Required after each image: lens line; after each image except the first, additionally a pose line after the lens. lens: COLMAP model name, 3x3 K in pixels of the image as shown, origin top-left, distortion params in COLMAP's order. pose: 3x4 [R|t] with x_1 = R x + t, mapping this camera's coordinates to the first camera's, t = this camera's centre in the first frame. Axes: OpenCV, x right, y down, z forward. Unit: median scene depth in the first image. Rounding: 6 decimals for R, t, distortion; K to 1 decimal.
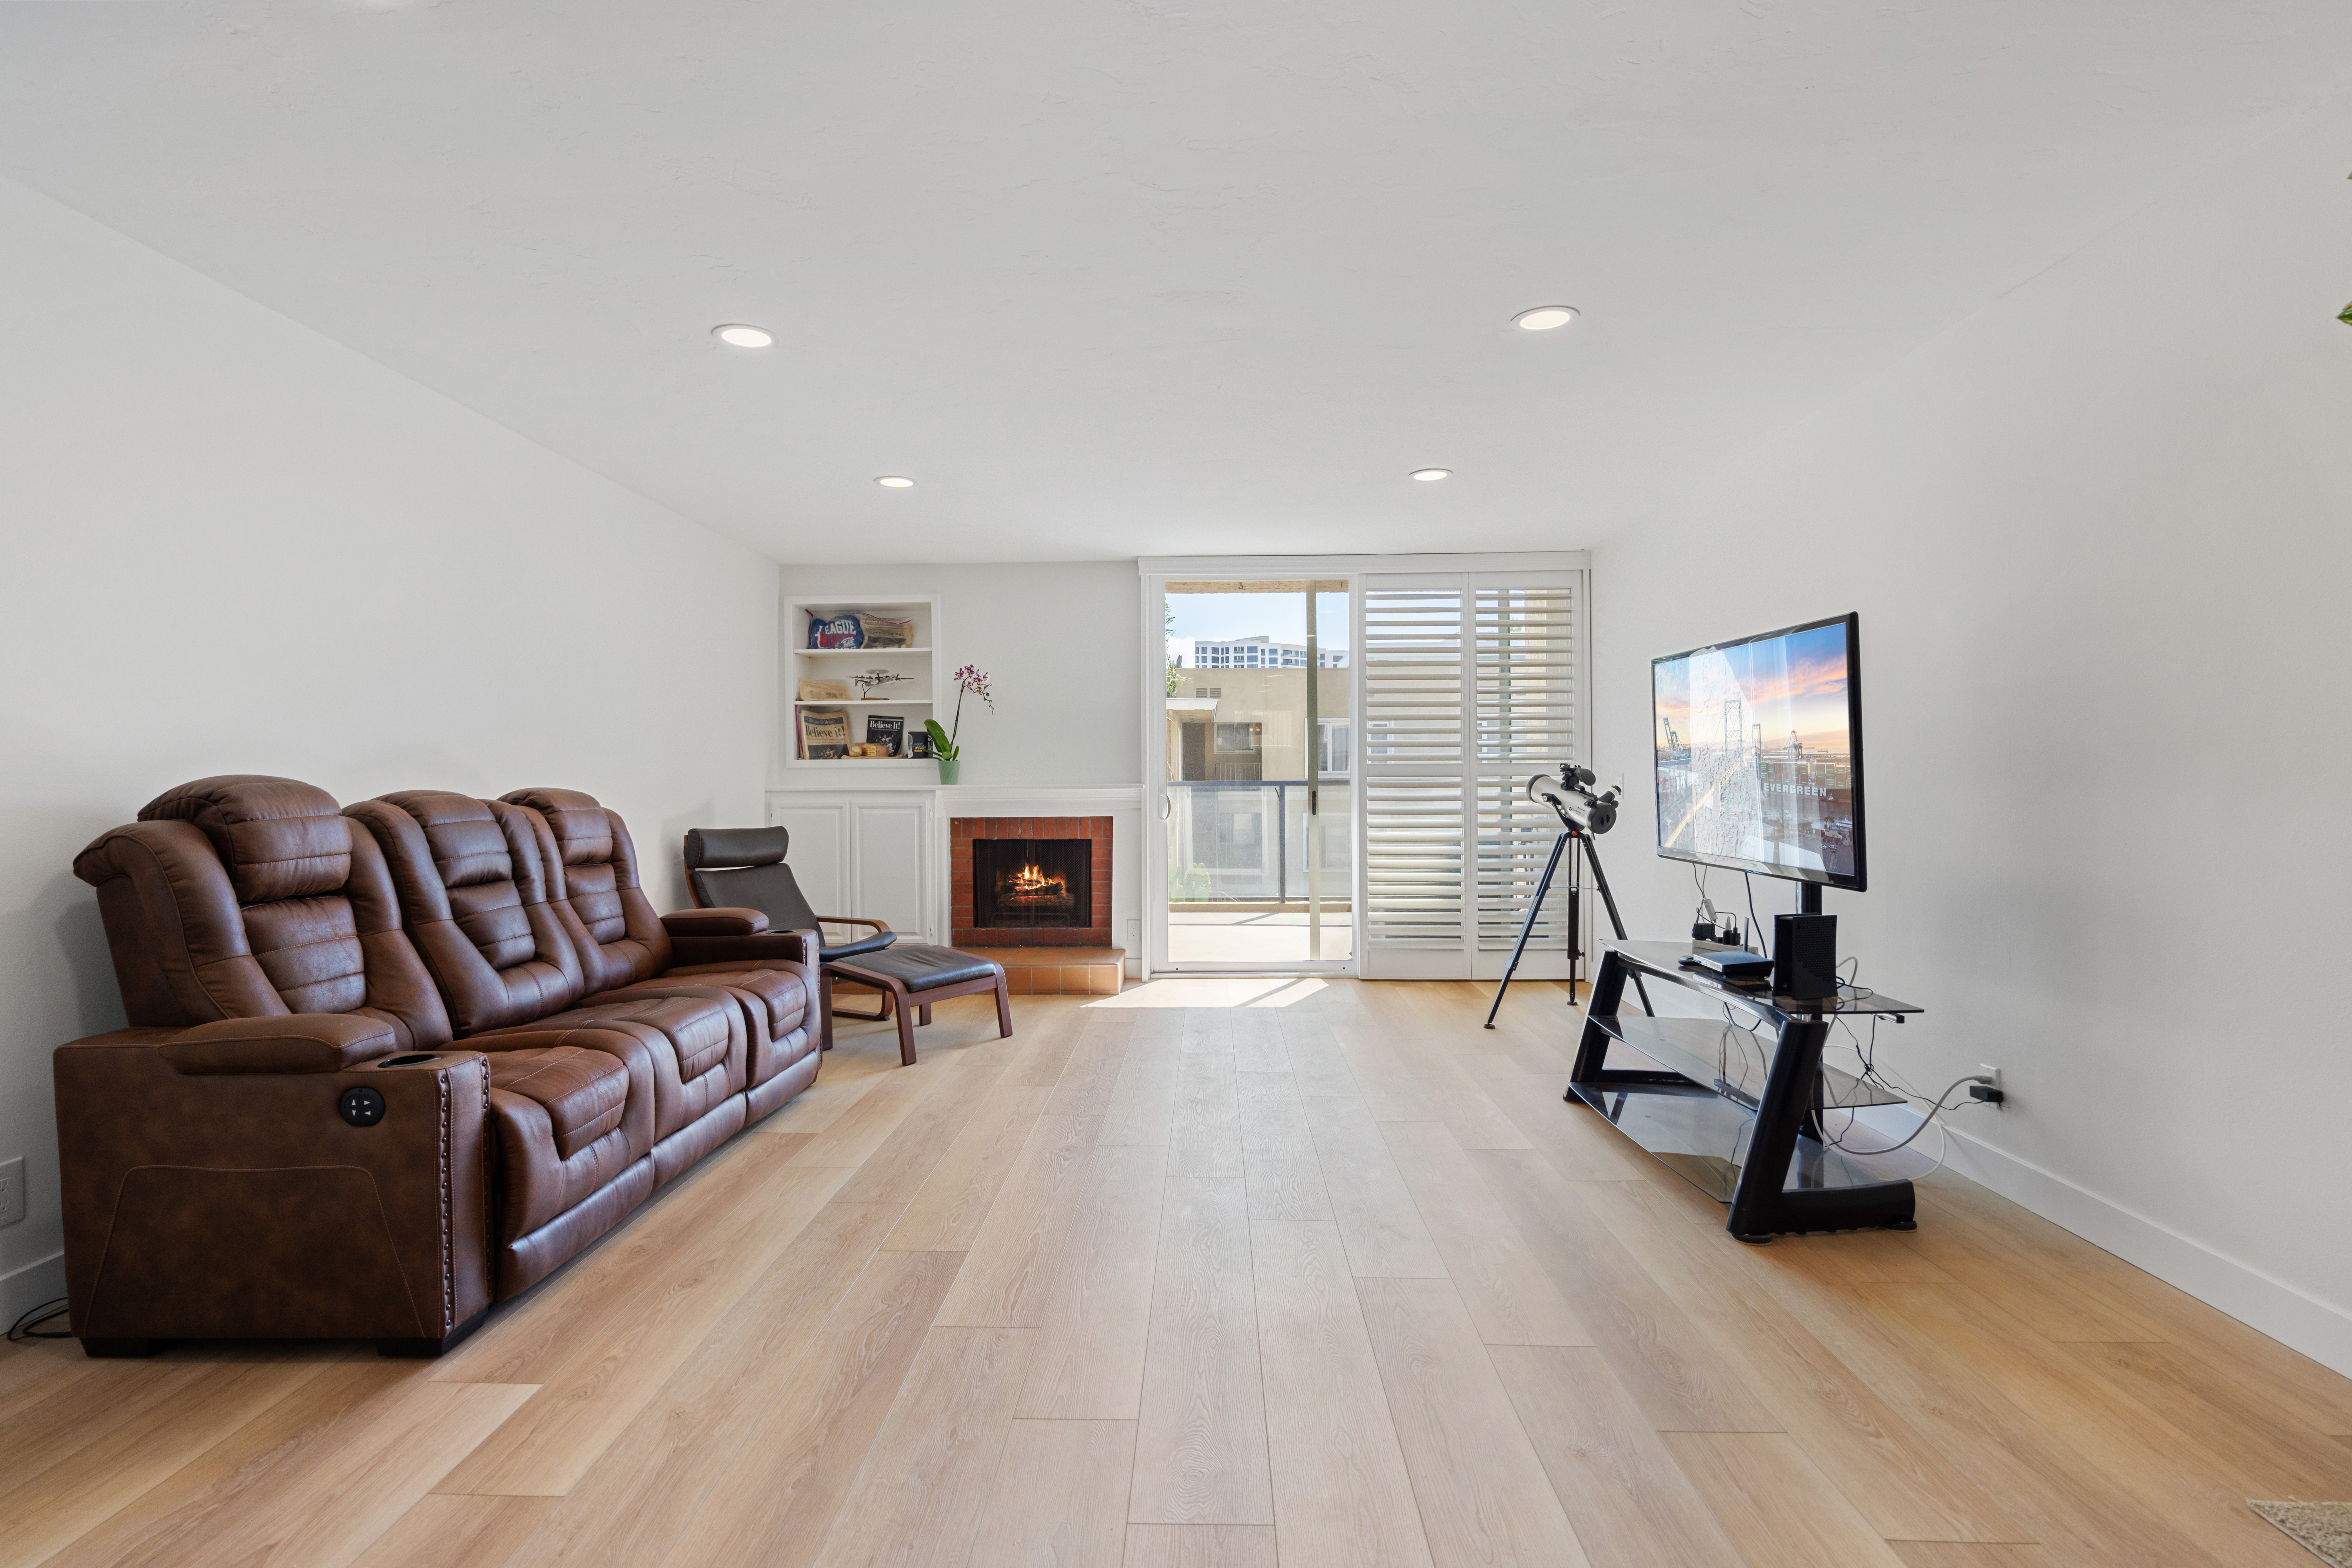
lens RADIAL K [[1161.7, 0, 1176.0], [0, 1161.7, 784.0], [0, 0, 1]] dist [0.000455, 0.000143]
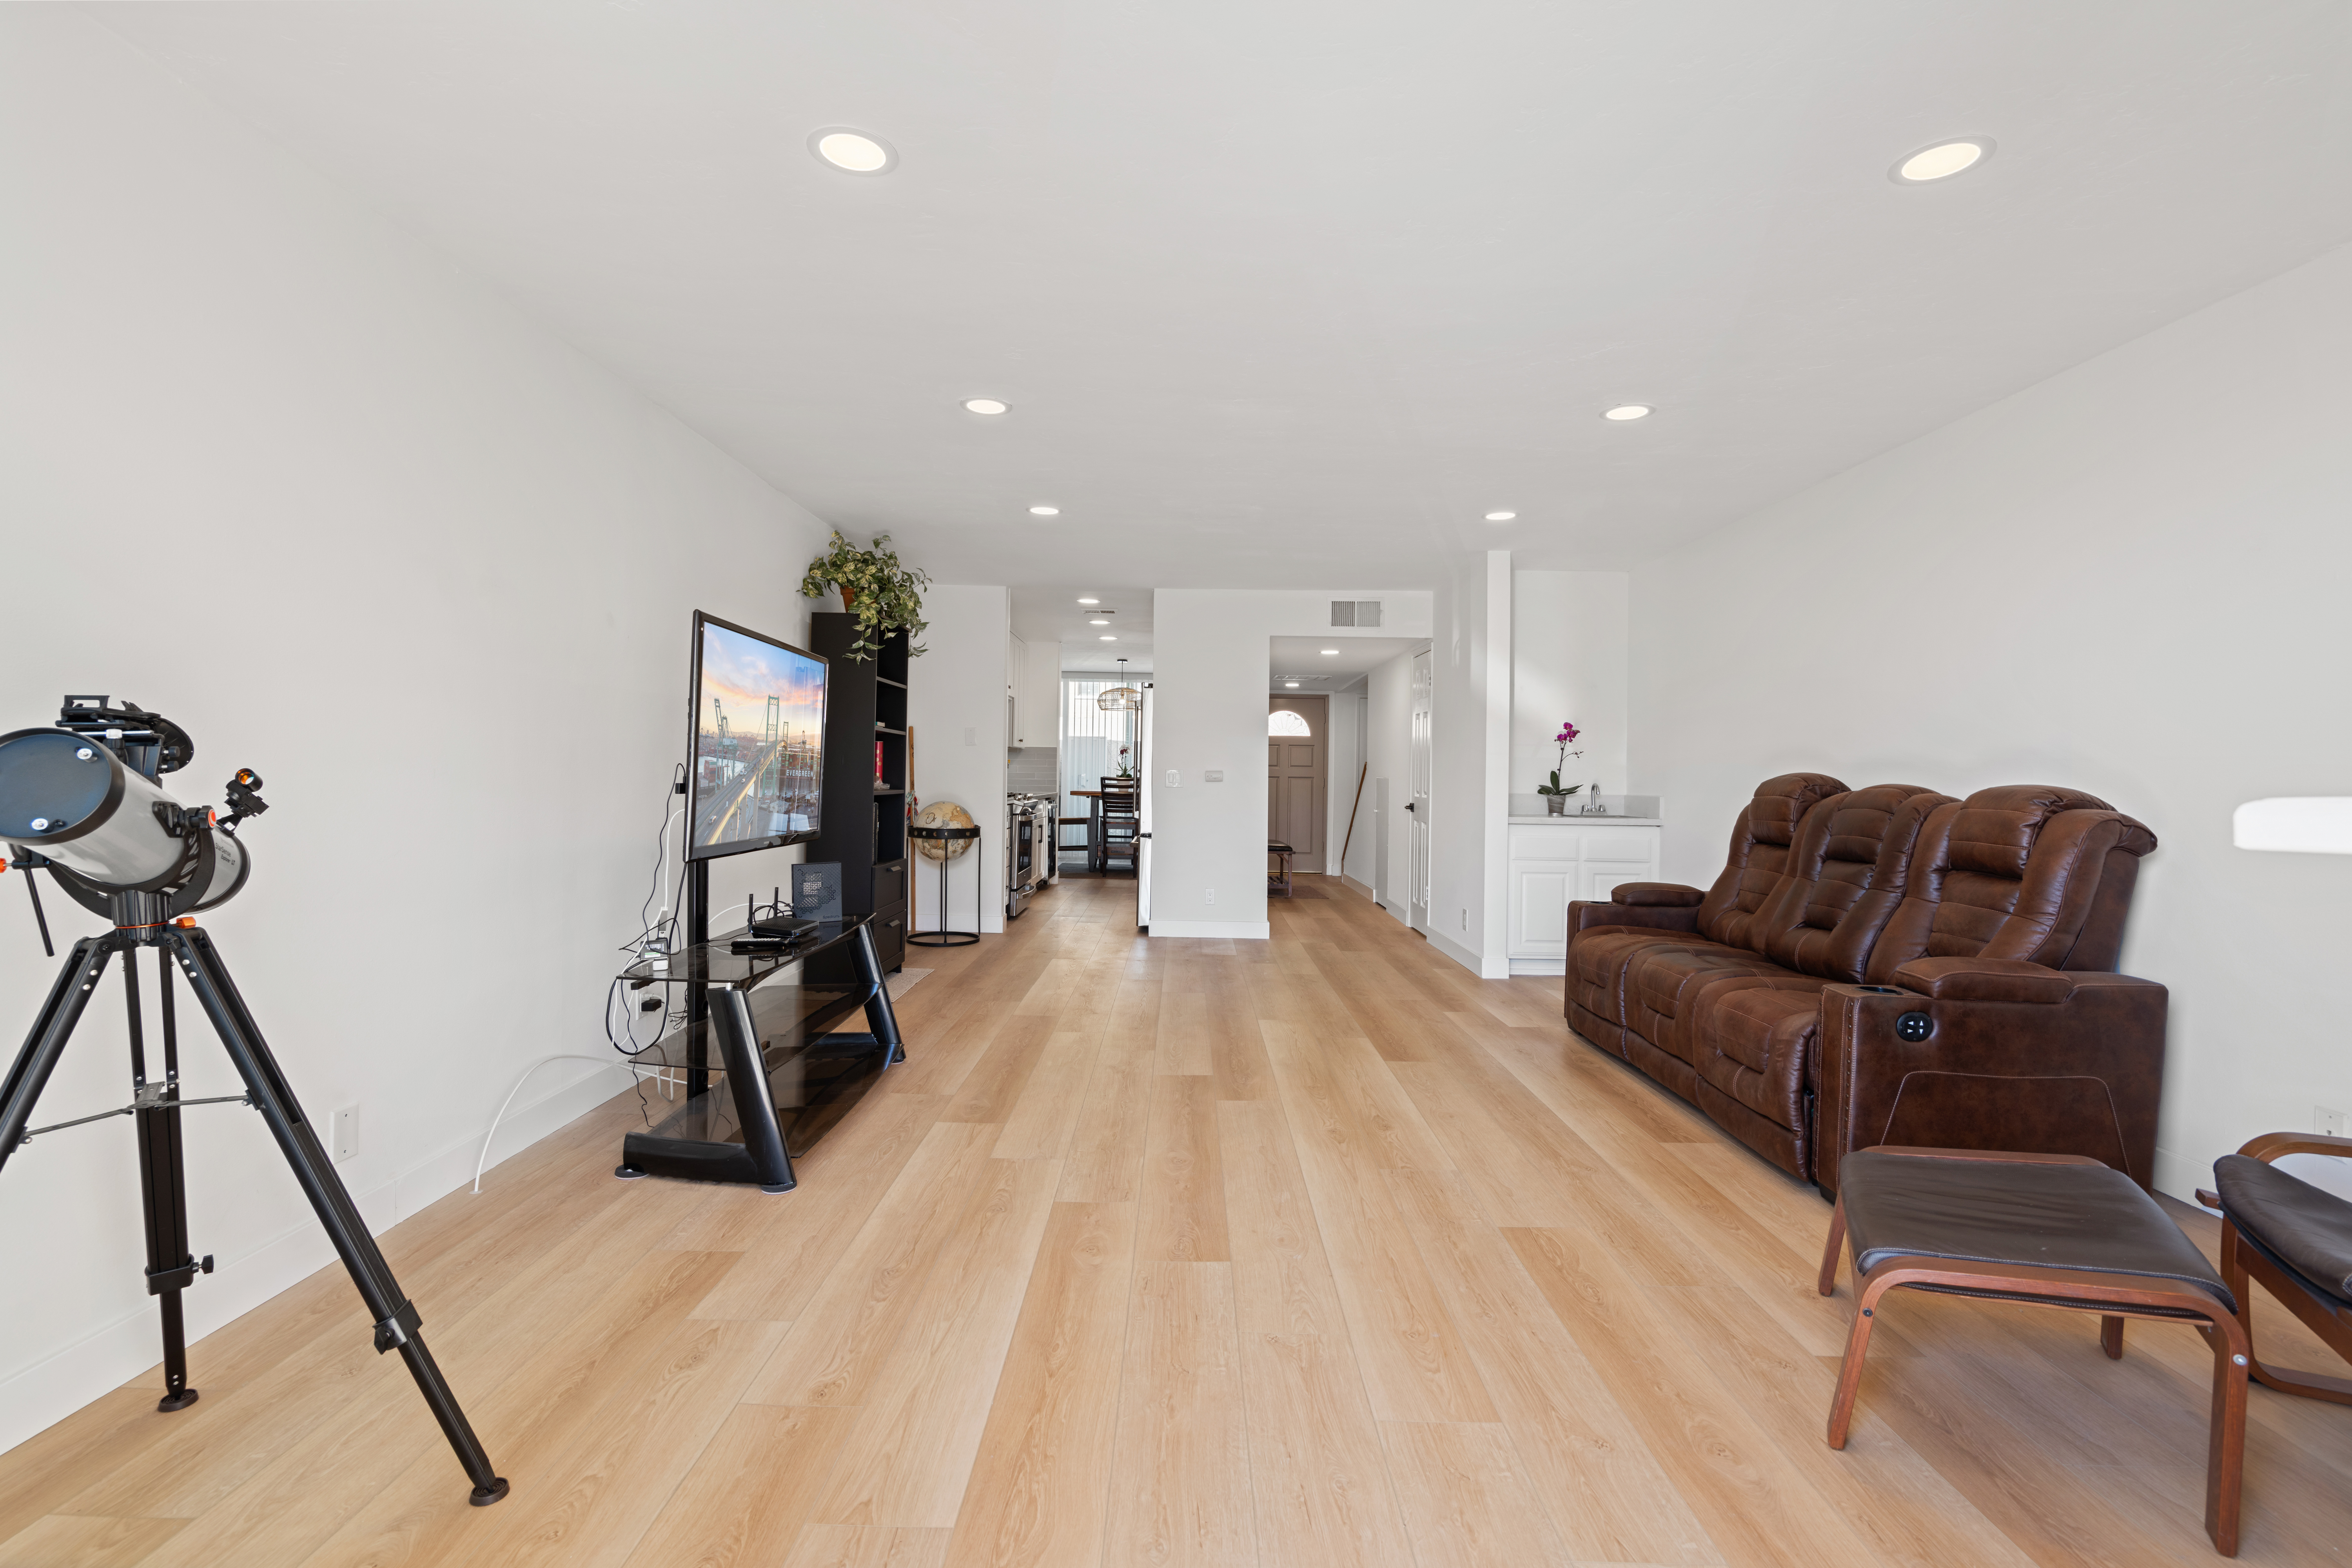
lens RADIAL K [[1077.8, 0, 1176.0], [0, 1077.8, 784.0], [0, 0, 1]] dist [-0.002028, -0.000238]
pose [[-0.999802, -0.000598, -0.019866, 0.111467], [-0.000797, 0.999949, 0.010028, -0.001412], [0.019859, 0.010042, -0.999752, 1.938963]]
